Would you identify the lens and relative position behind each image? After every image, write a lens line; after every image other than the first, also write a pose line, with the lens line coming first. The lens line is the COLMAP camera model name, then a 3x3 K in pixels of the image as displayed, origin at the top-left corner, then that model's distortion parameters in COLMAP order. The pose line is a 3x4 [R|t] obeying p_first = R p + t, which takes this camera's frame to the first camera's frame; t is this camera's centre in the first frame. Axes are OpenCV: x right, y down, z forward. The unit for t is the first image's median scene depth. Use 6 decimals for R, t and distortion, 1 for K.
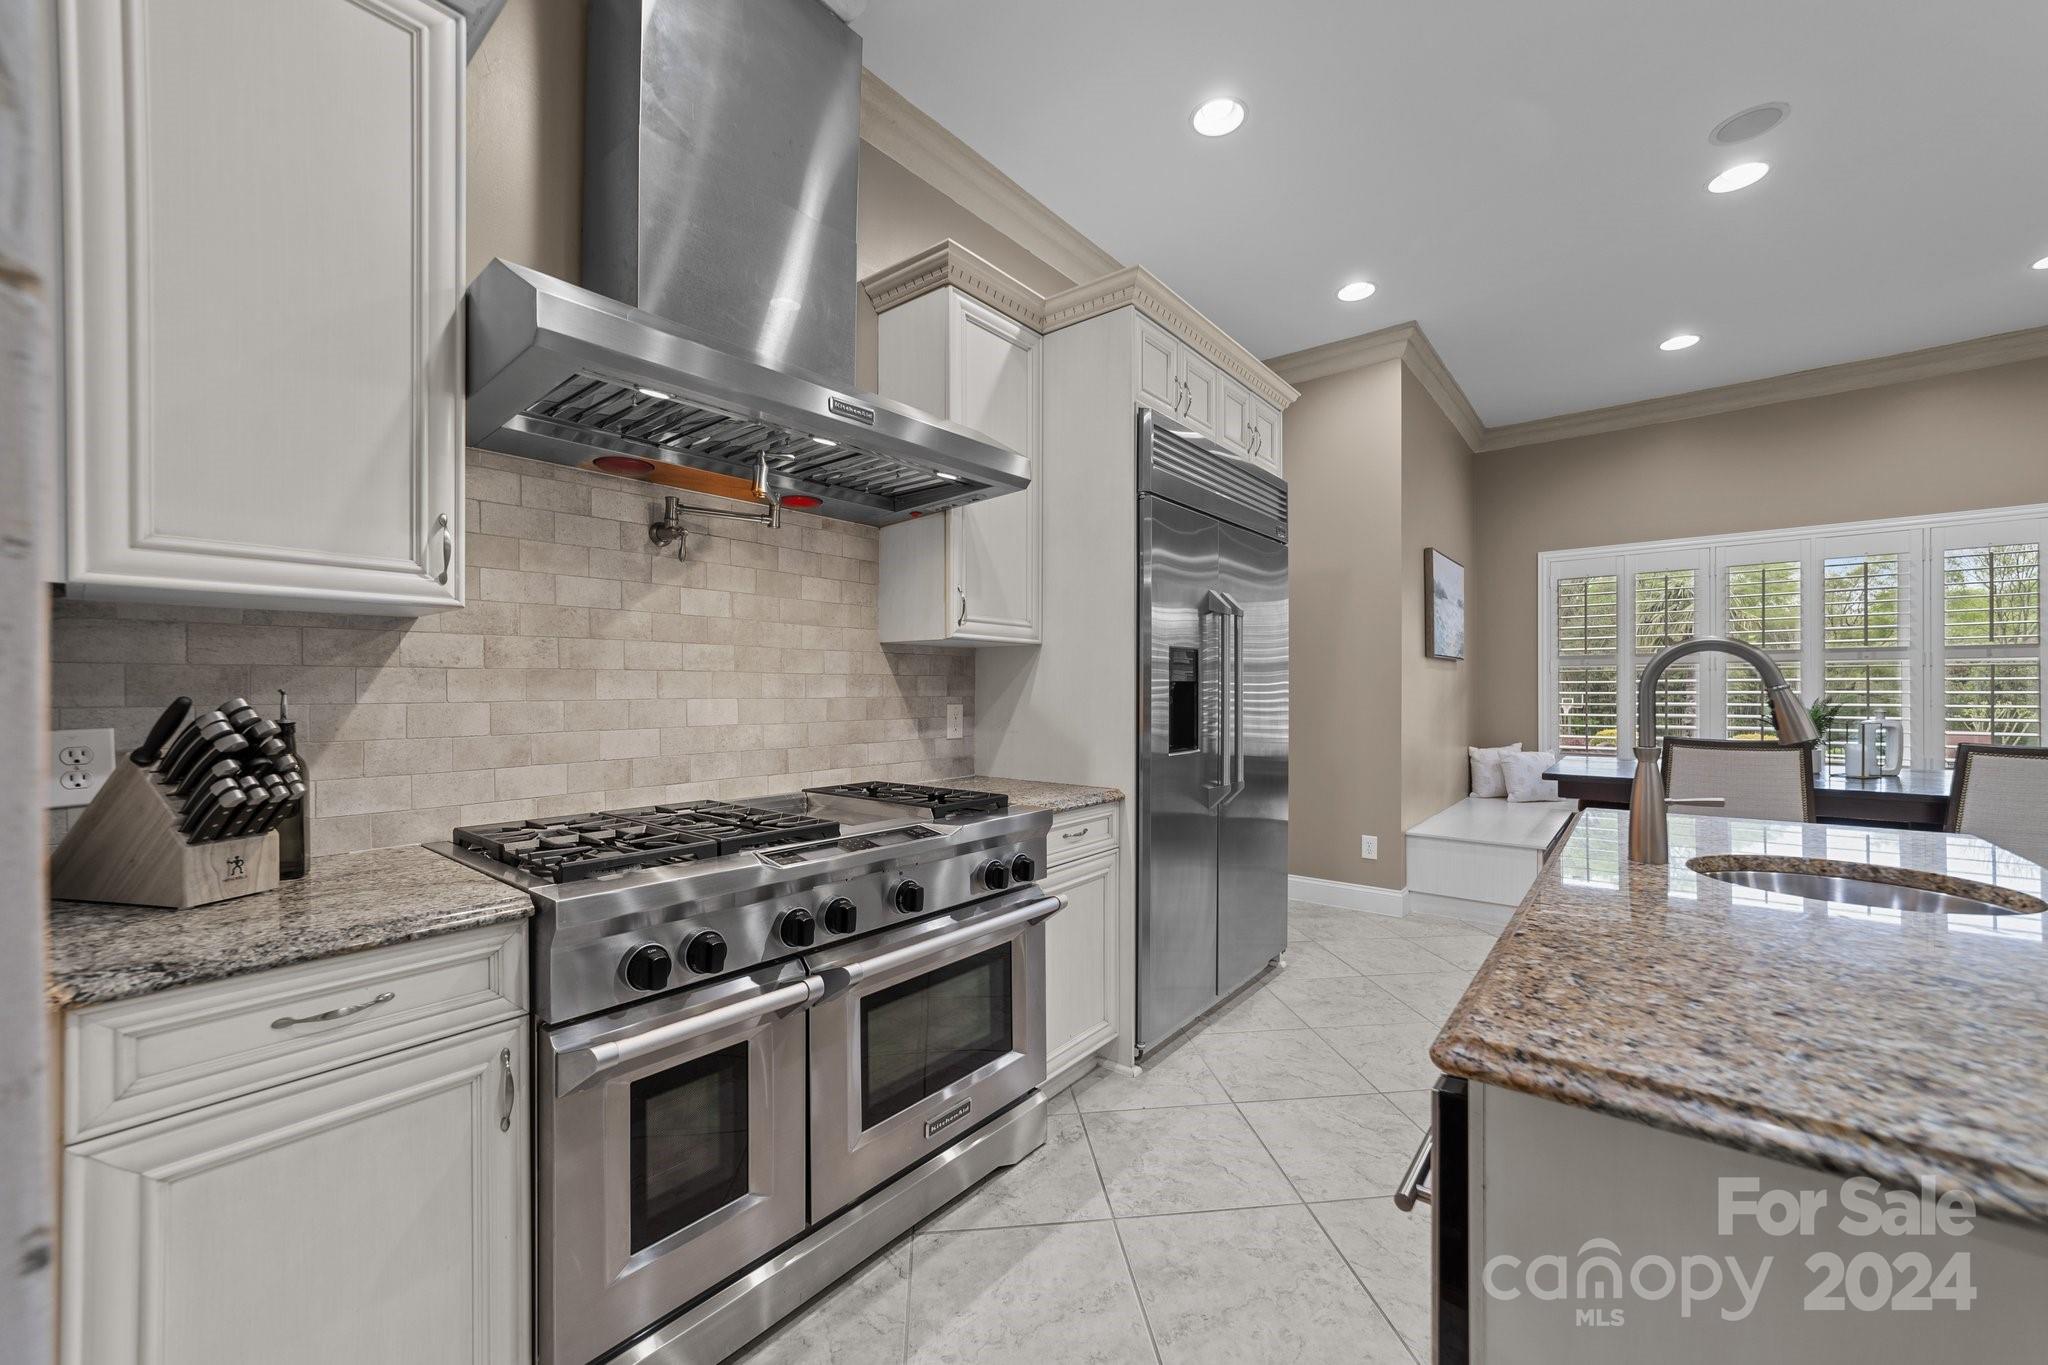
lens RADIAL K [[781.5, 0, 1028.1], [0, 781.5, 690.3], [0, 0, 1]] dist [-0.011128, 0.003400]
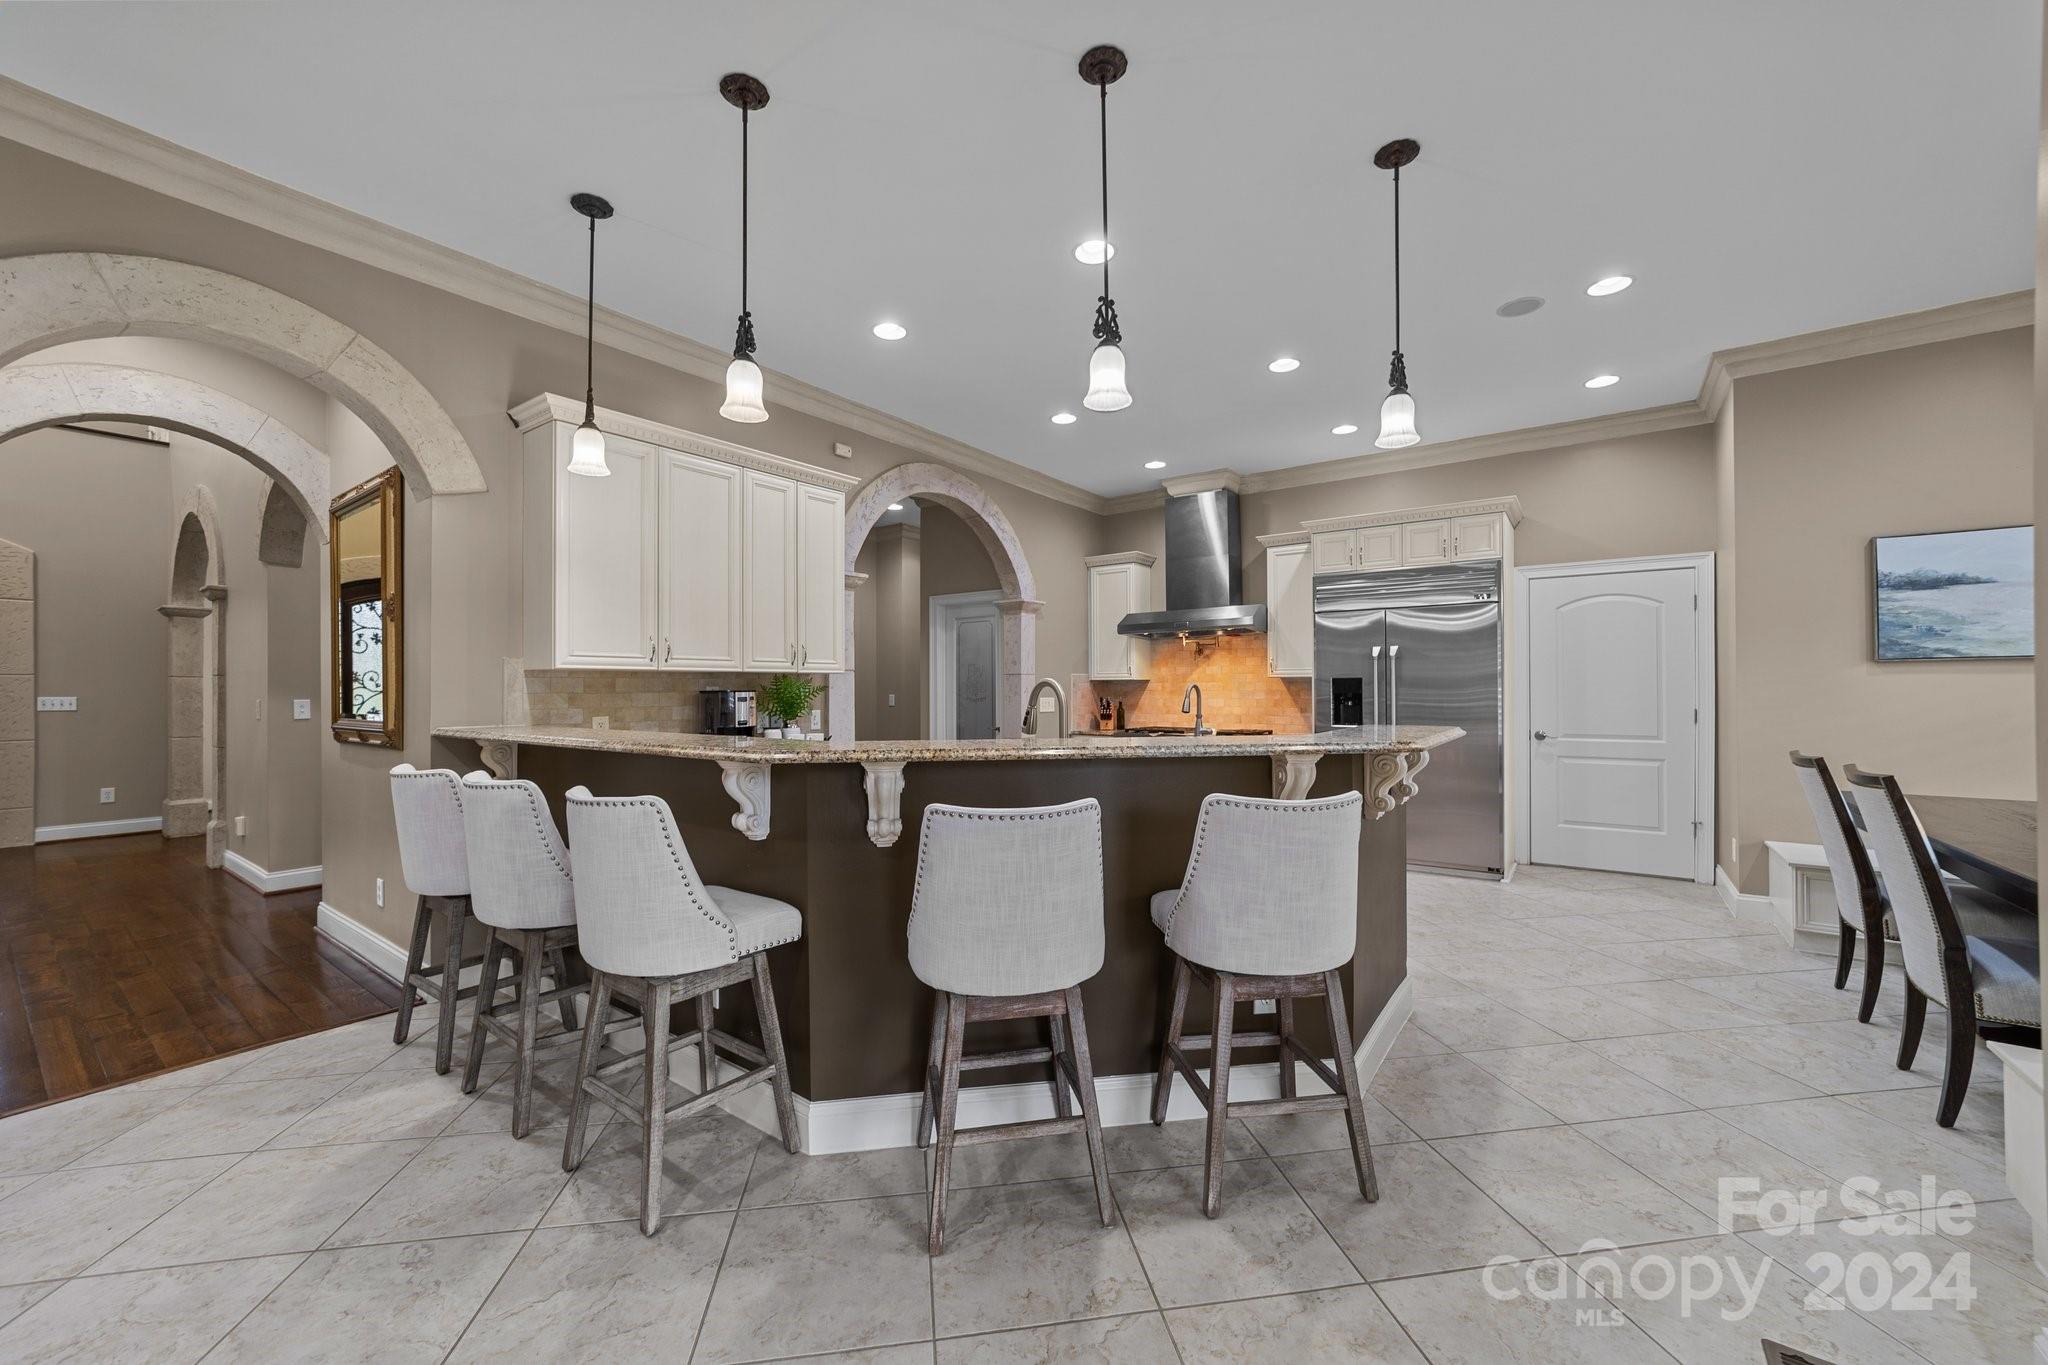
lens RADIAL K [[781.5, 0, 1034.7], [0, 781.5, 681.8], [0, 0, 1]] dist [-0.011128, 0.003400]
pose [[0.067917, -0.005422, -0.997676, 2.553667], [0.005822, 0.999970, -0.005038, -0.043404], [0.997674, -0.005467, 0.067947, 0.003238]]
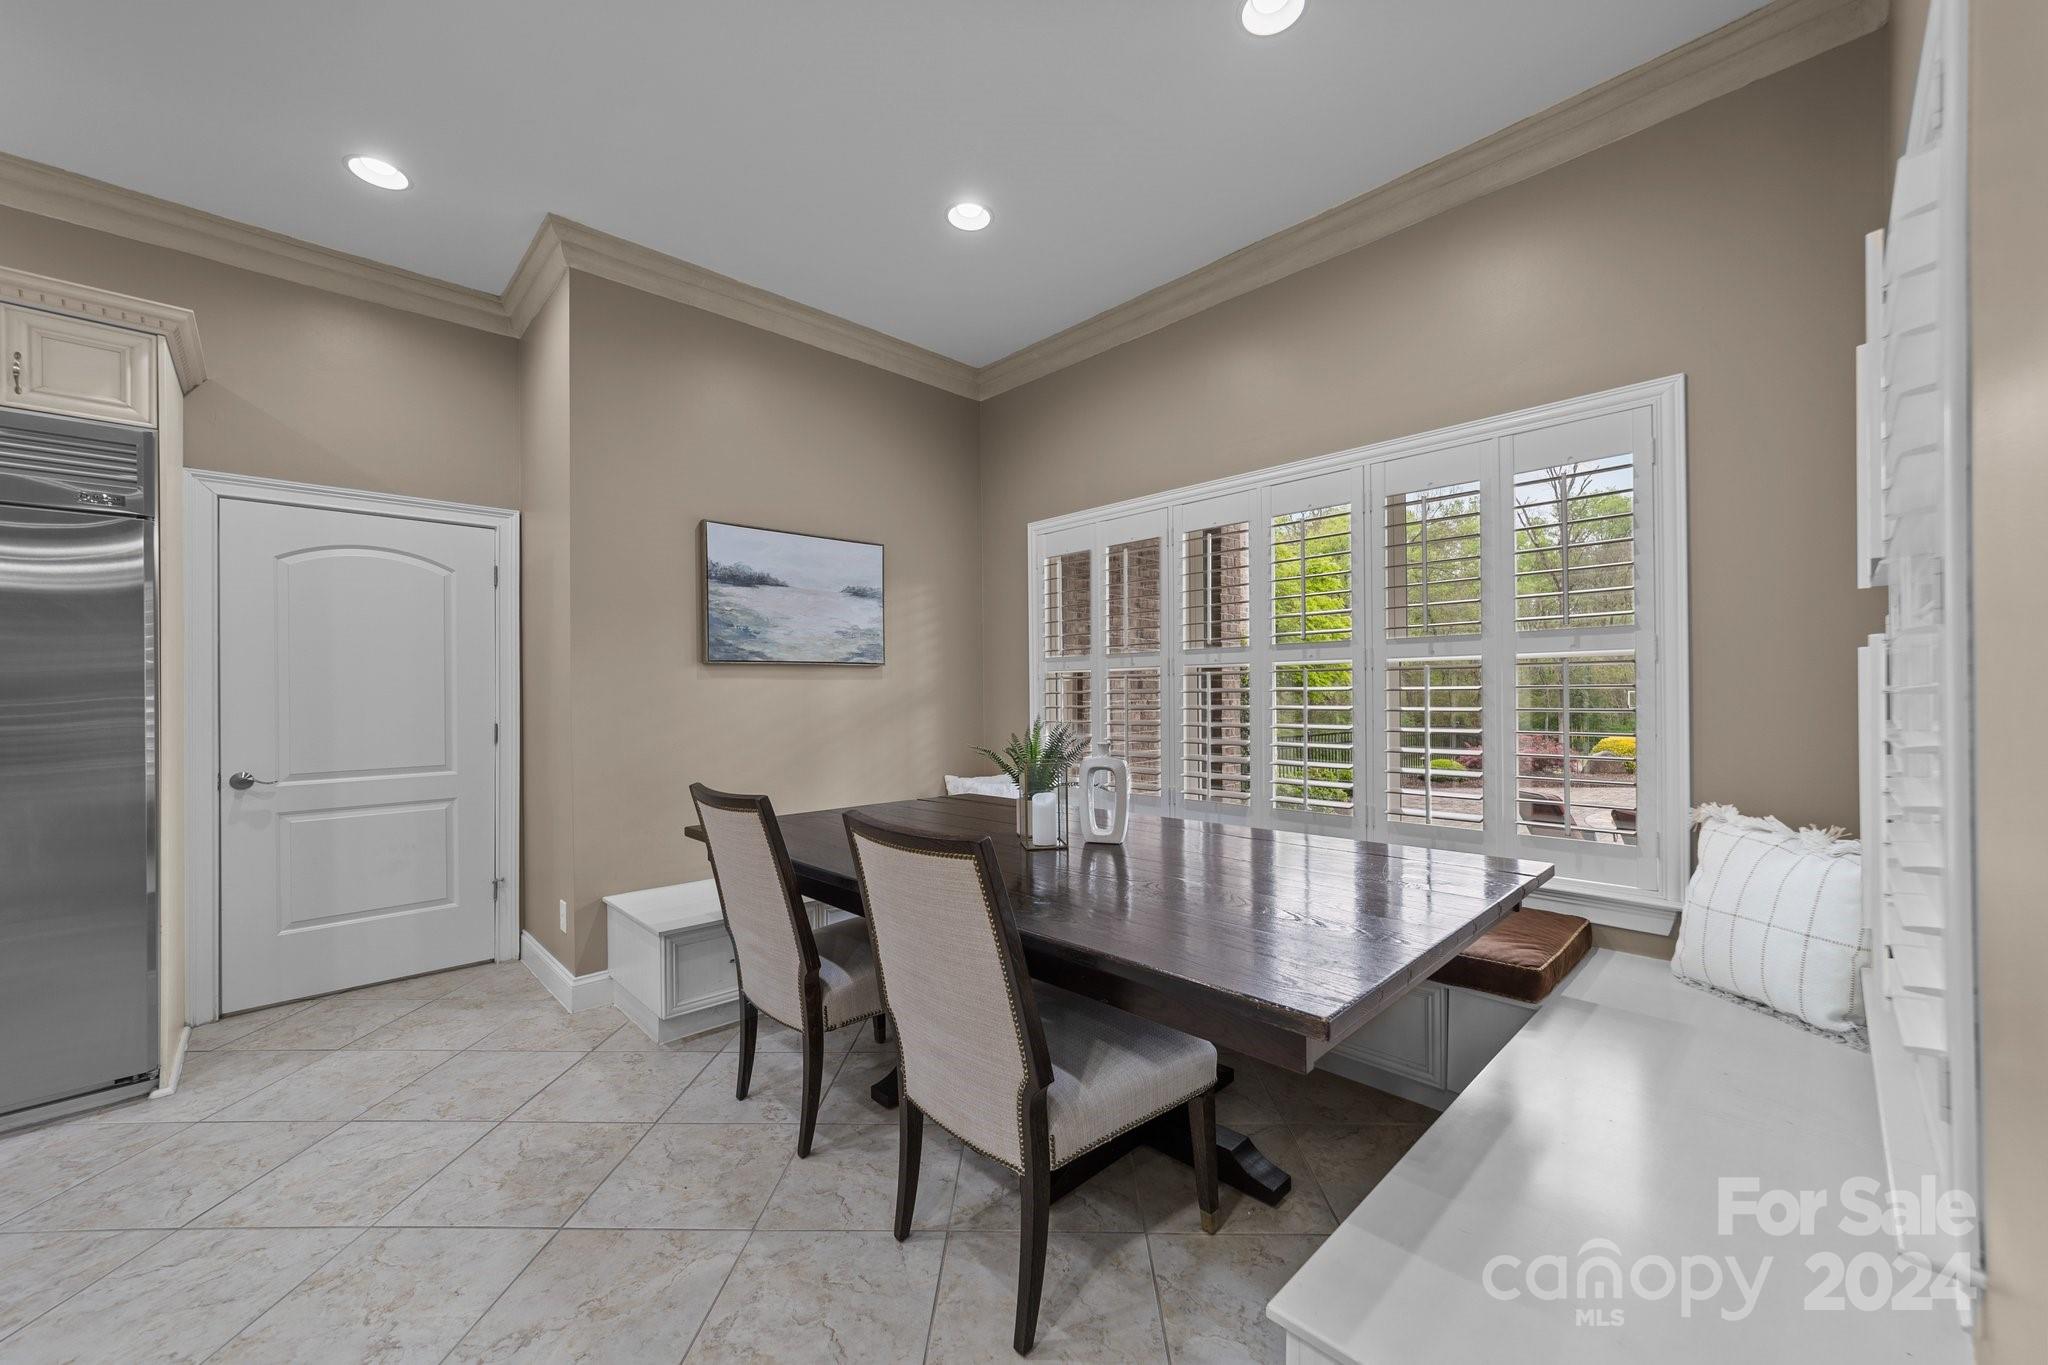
lens RADIAL K [[781.5, 0, 1023.9], [0, 781.5, 690.8], [0, 0, 1]] dist [-0.011128, 0.003400]
pose [[0.992972, -0.002743, -0.118316, 1.767083], [0.003274, 0.999985, 0.004293, -0.036766], [0.118303, -0.004650, 0.992967, 0.549687]]
